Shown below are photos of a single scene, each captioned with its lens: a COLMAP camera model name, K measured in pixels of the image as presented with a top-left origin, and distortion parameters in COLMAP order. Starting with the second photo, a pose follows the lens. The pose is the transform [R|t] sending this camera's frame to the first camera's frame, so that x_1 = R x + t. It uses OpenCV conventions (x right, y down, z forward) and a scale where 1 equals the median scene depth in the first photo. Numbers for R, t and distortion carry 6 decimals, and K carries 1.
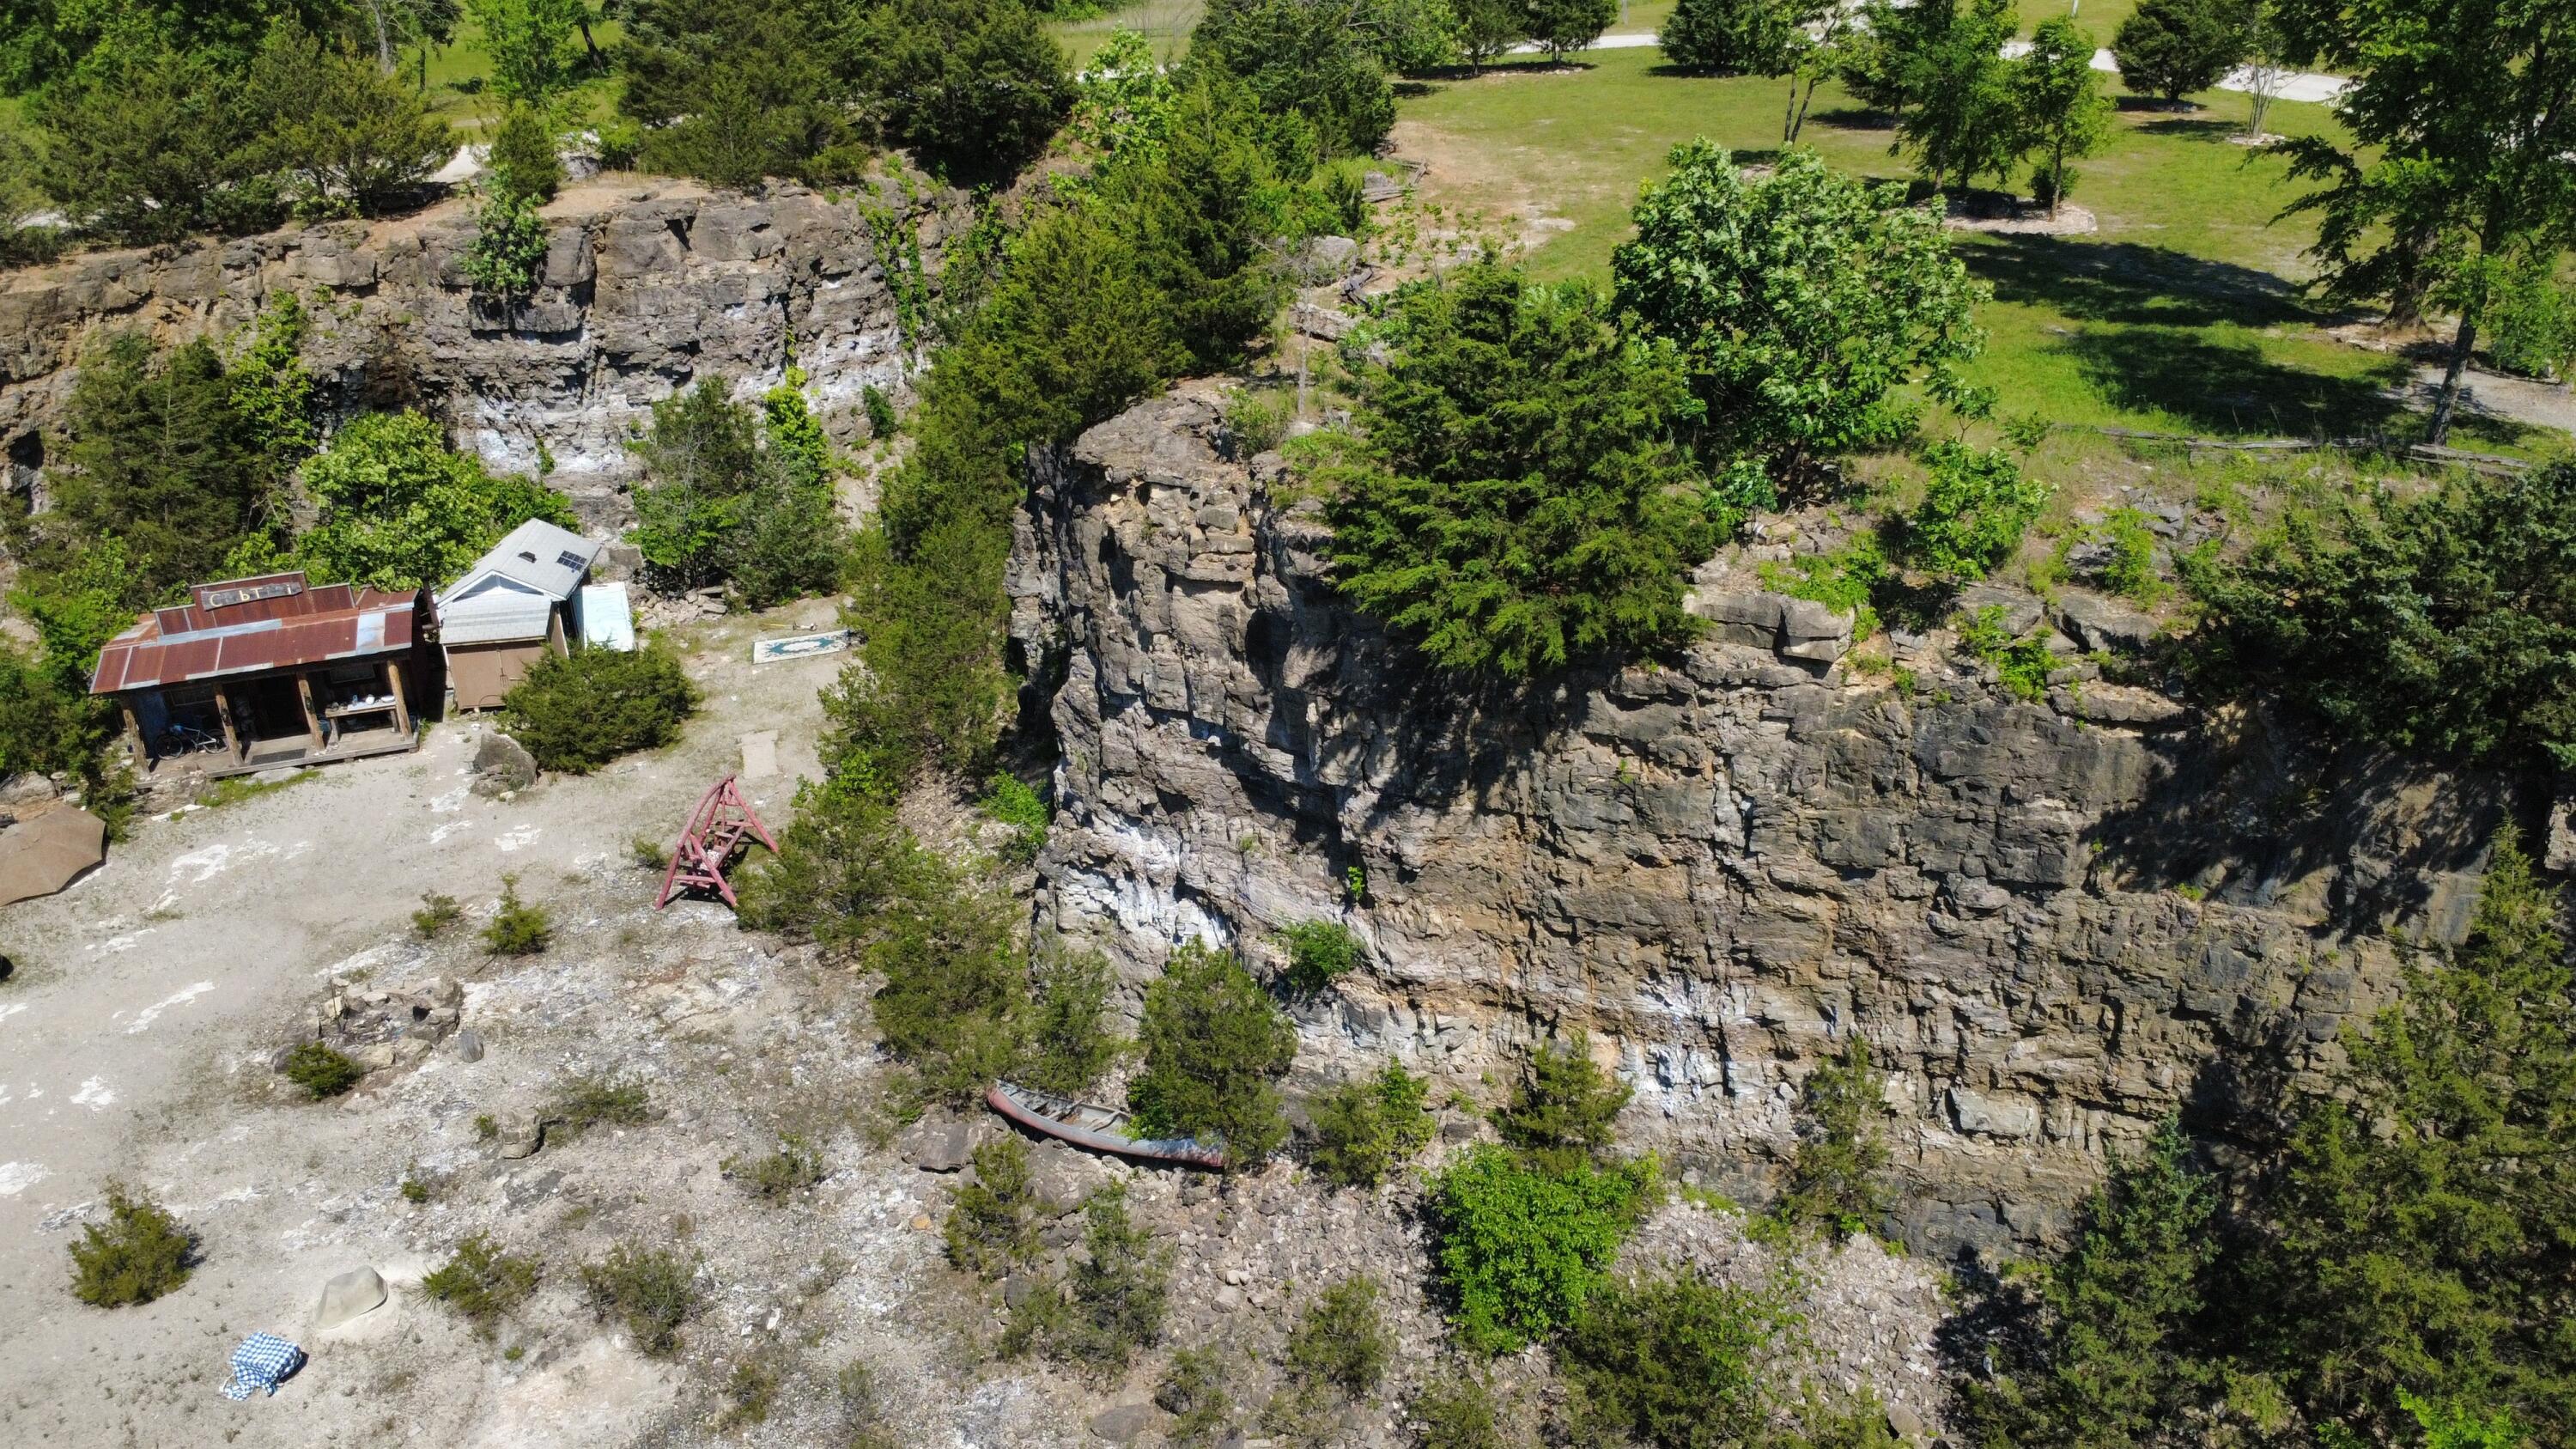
lens RADIAL K [[1884.2, 0, 1289.2], [0, 1884.2, 725.4], [0, 0, 1]] dist [-0.003733, -0.001483]
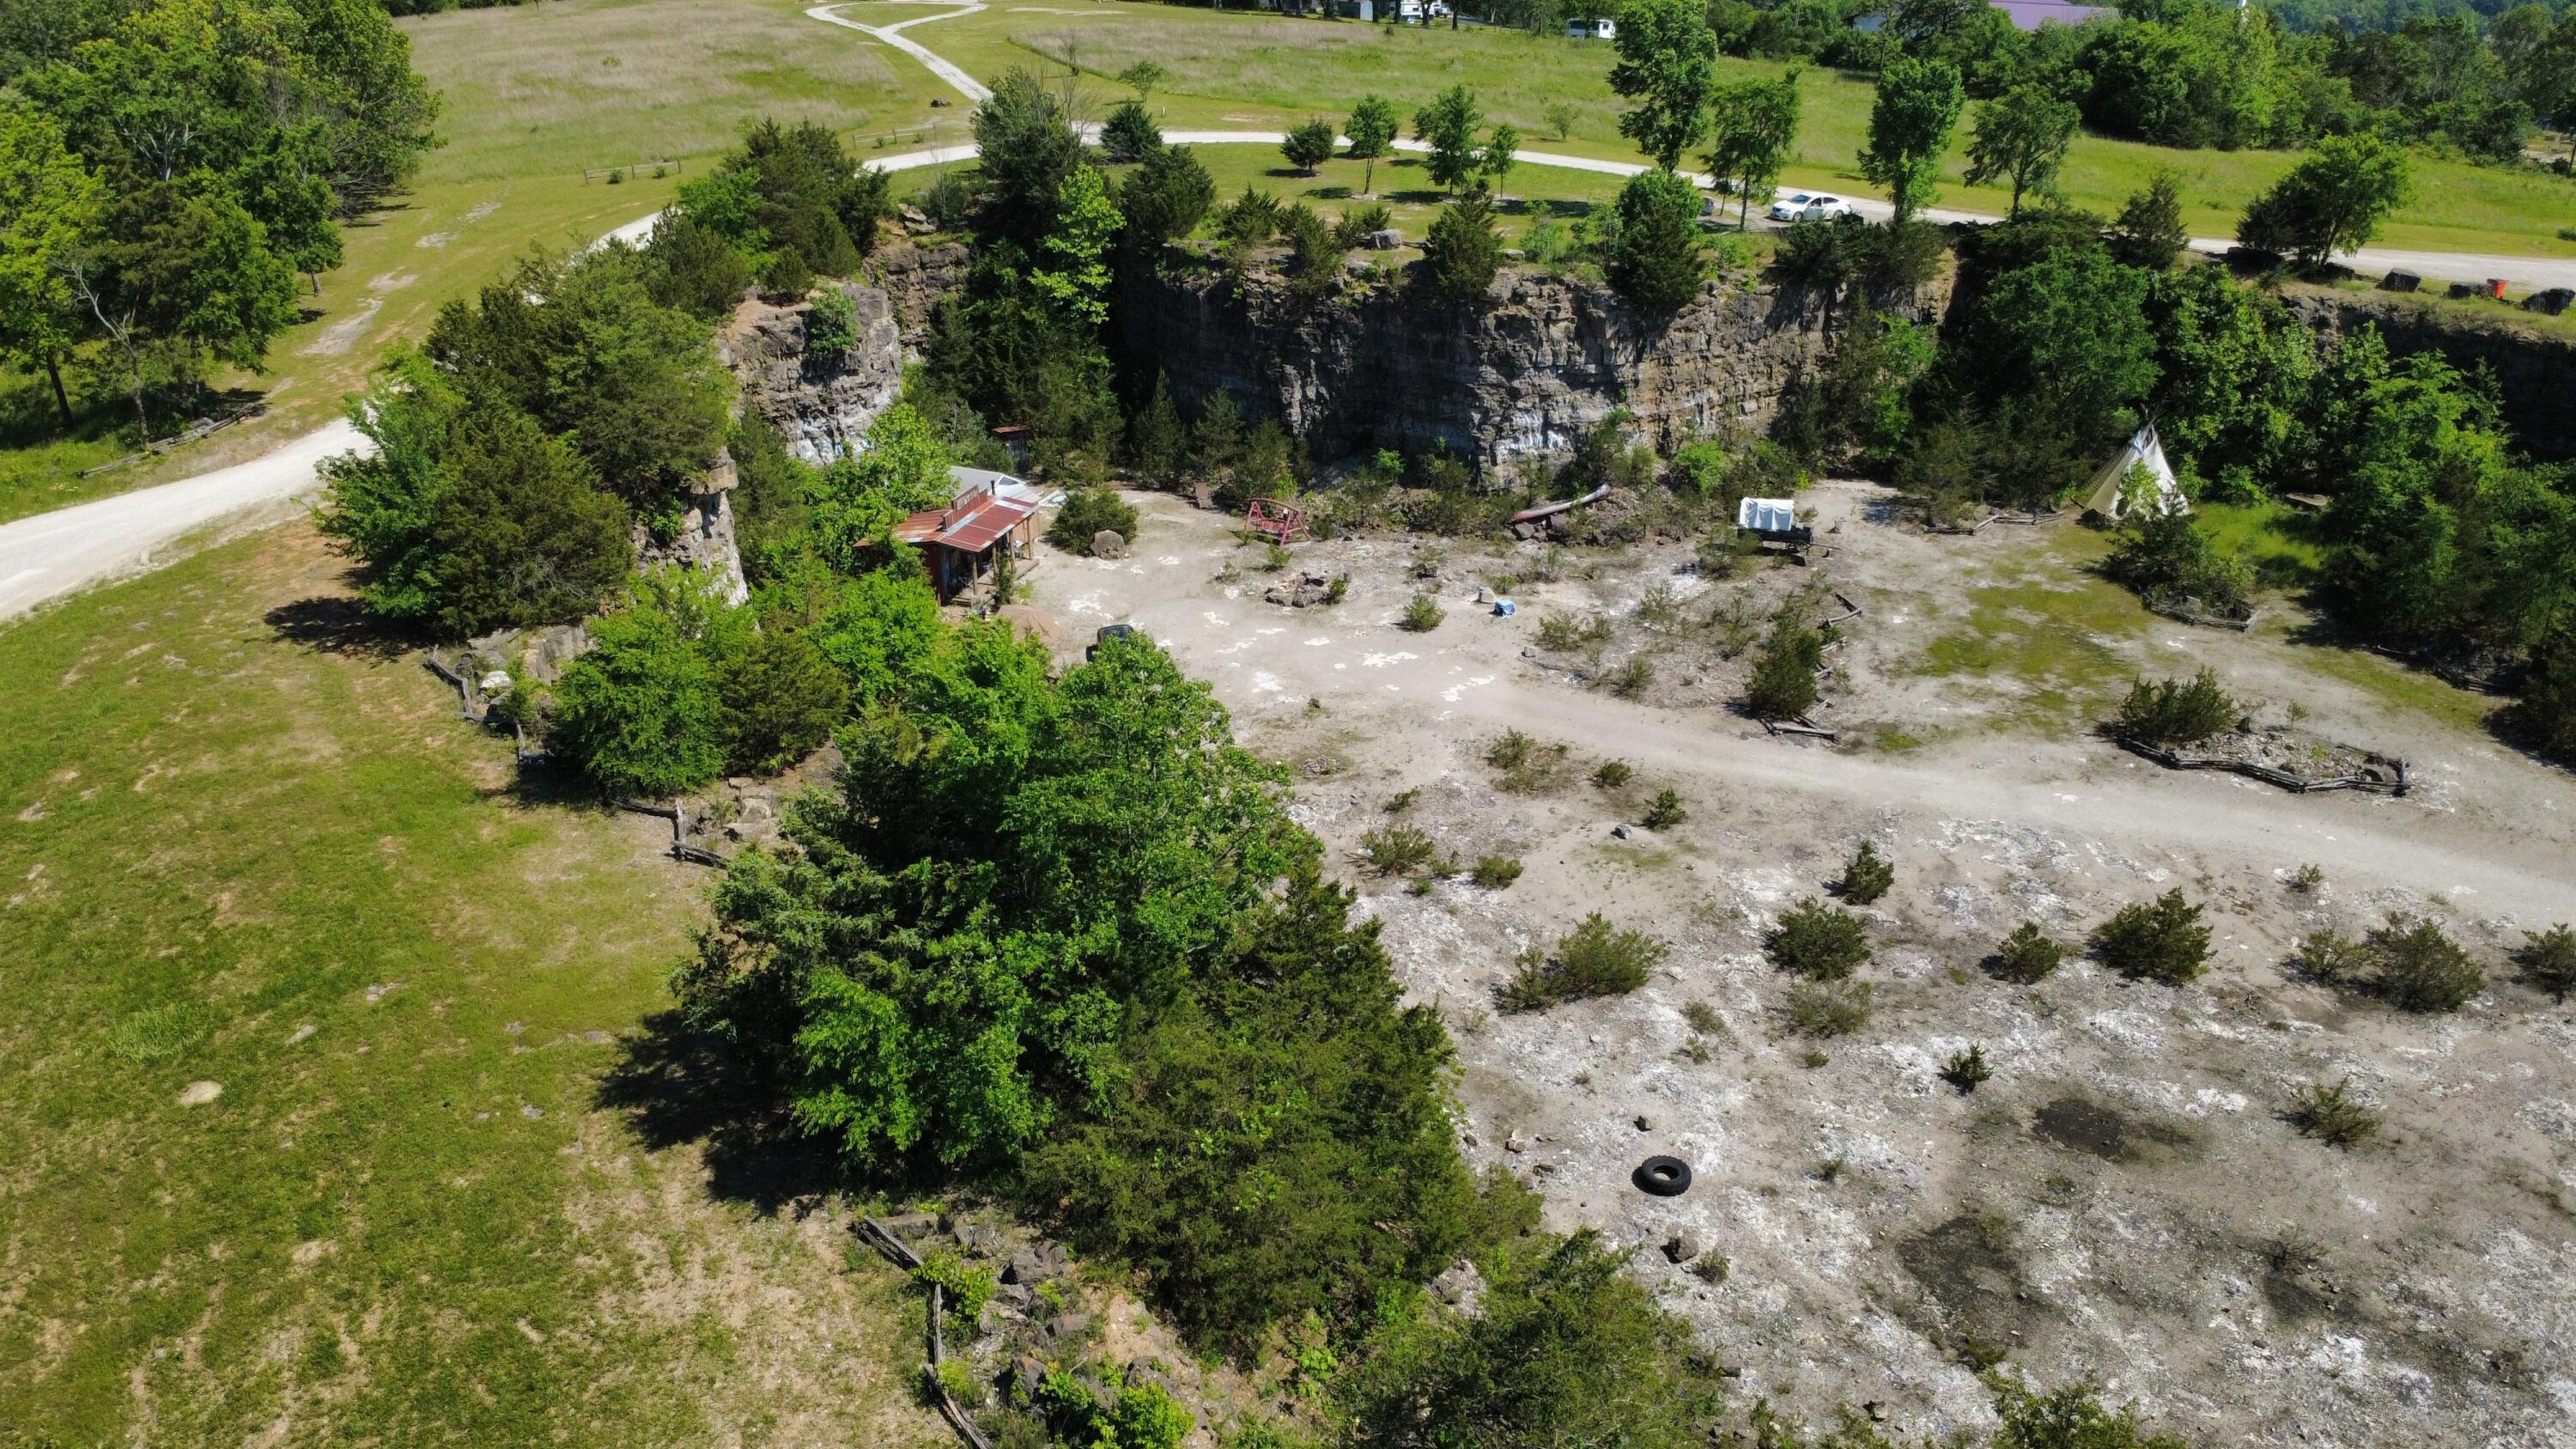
lens RADIAL K [[1884.2, 0, 1291.1], [0, 1884.2, 729.1], [0, 0, 1]] dist [-0.003733, -0.001483]
pose [[0.607095, -0.312458, 0.730620, -1.747013], [0.329614, 0.935637, 0.126249, 0.013255], [-0.723042, 0.164177, 0.671011, -0.439247]]
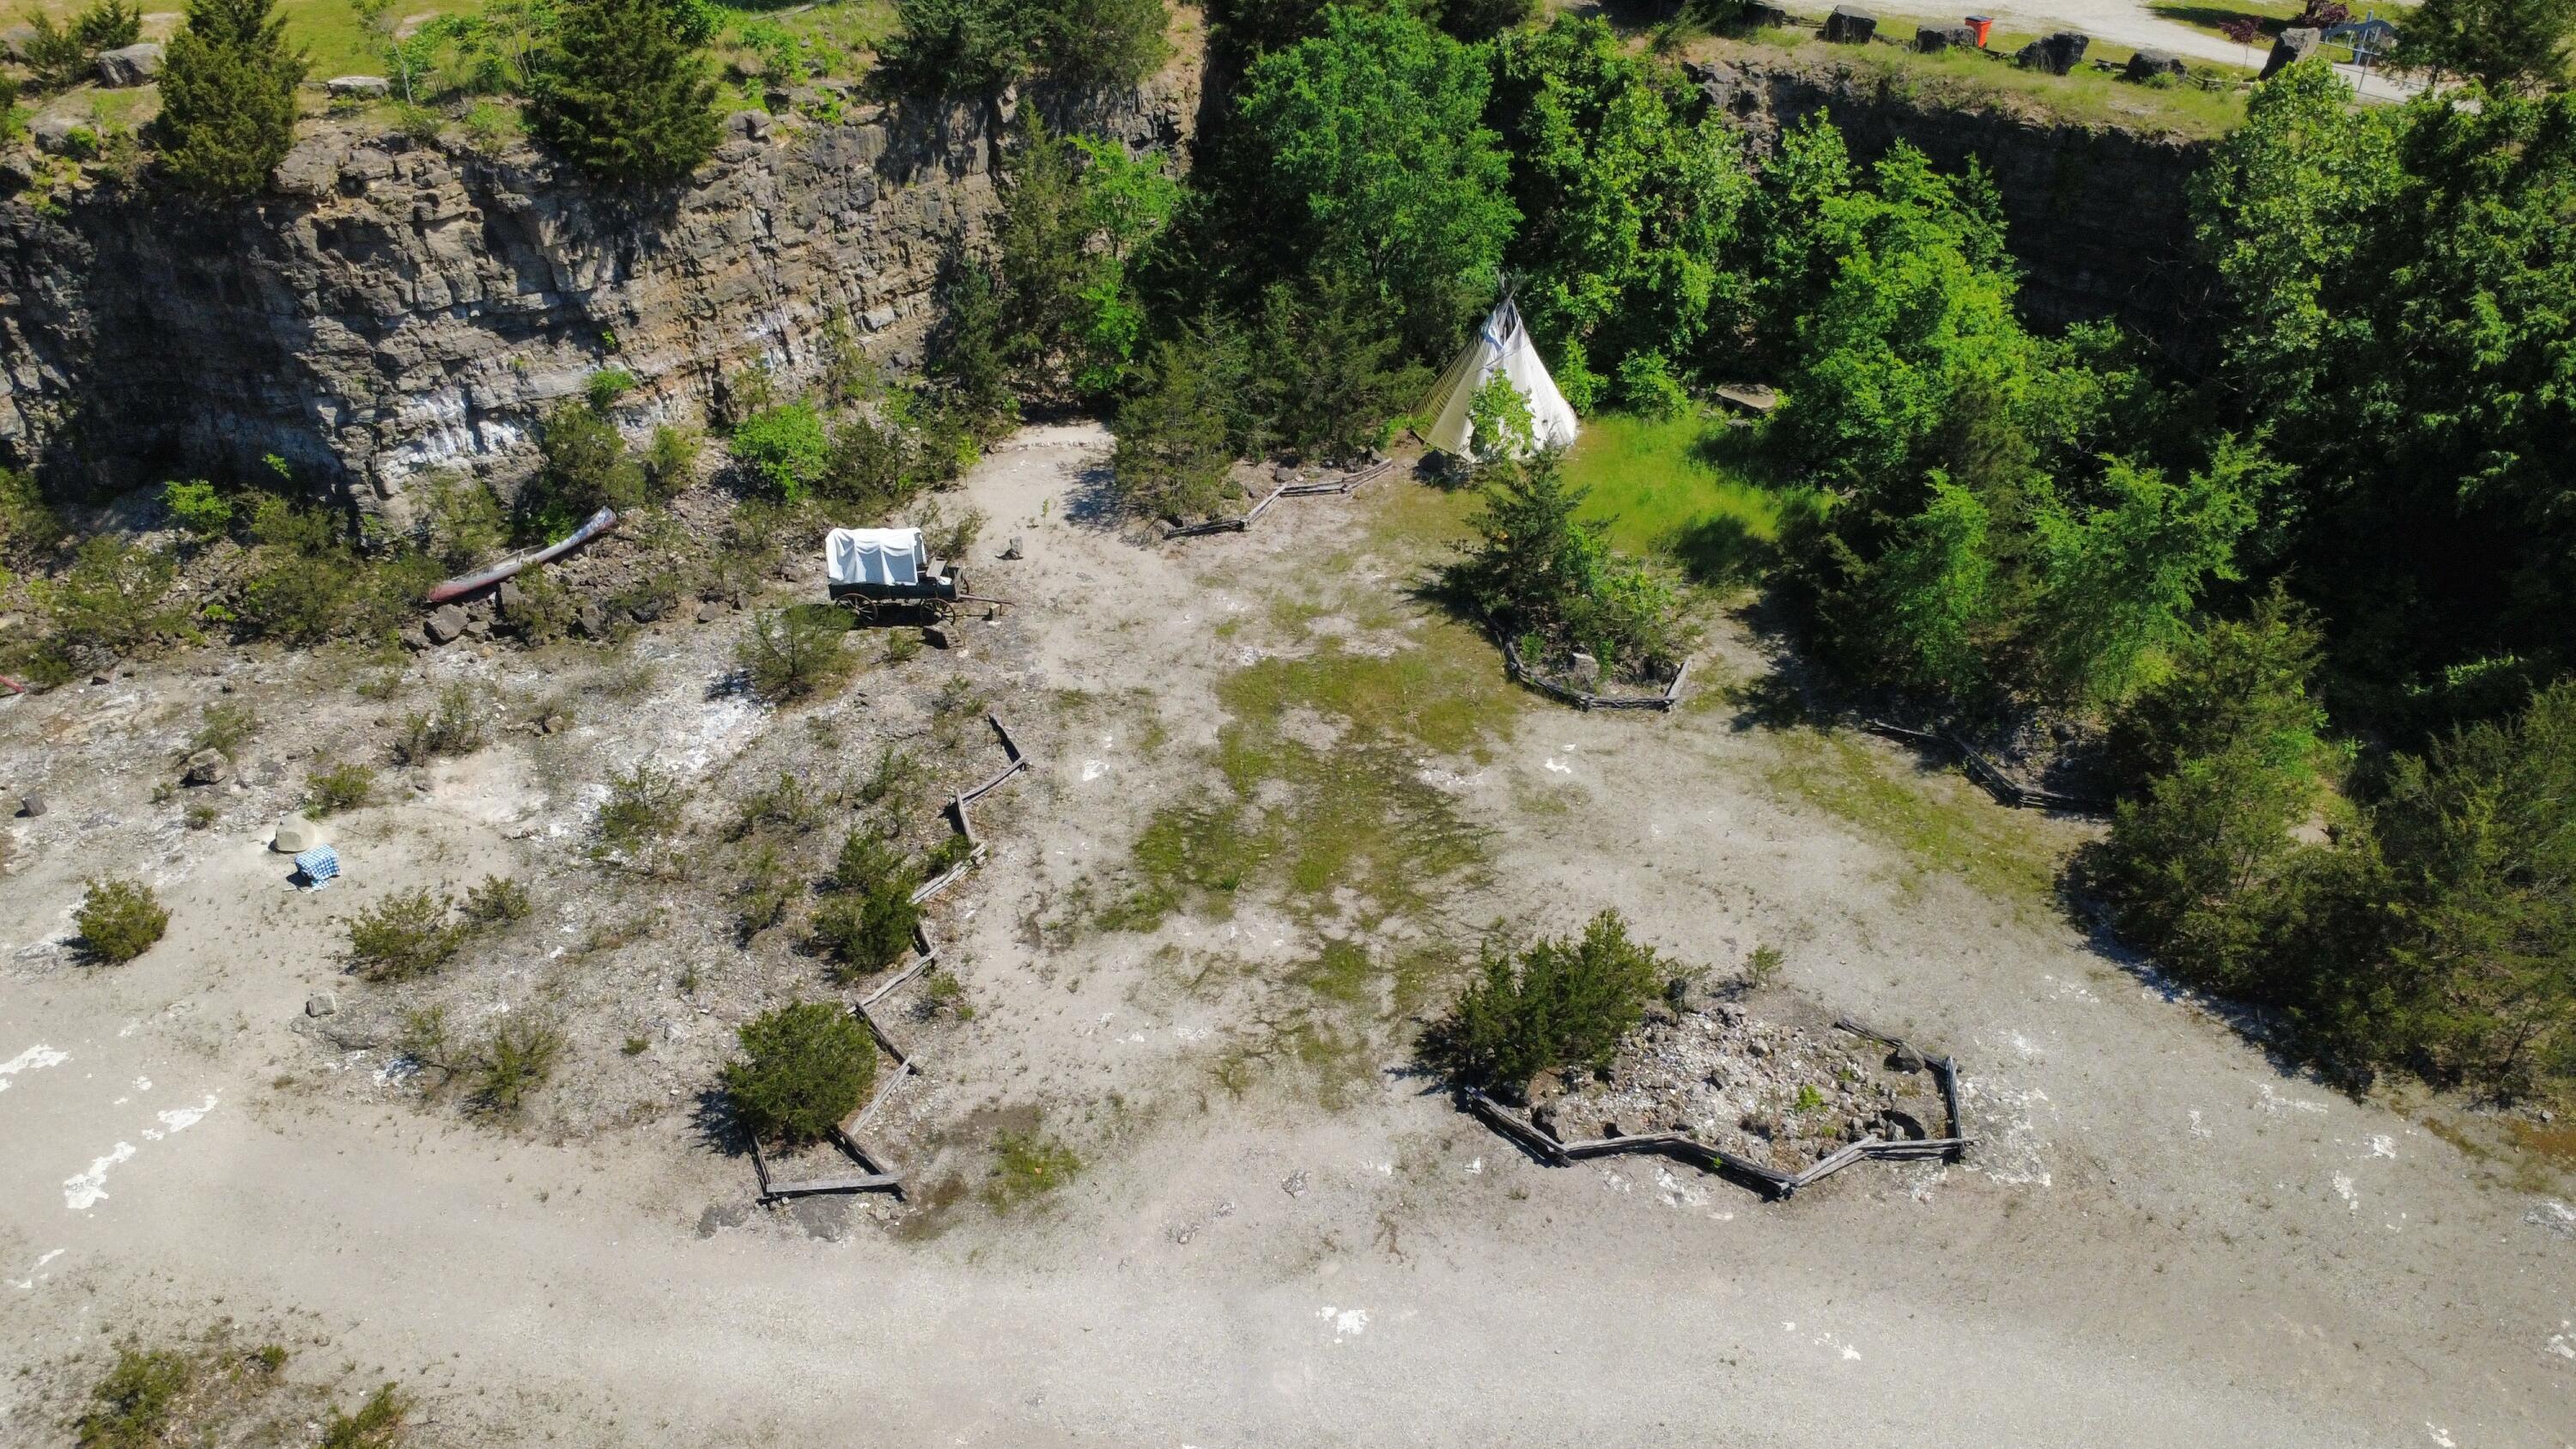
lens RADIAL K [[1884.2, 0, 1302.5], [0, 1884.2, 728.7], [0, 0, 1]] dist [-0.003733, -0.001483]
pose [[0.356995, -0.498182, 0.790171, -0.809392], [0.386804, 0.848819, 0.360401, 0.001750], [-0.850257, 0.176980, 0.495723, -0.262747]]
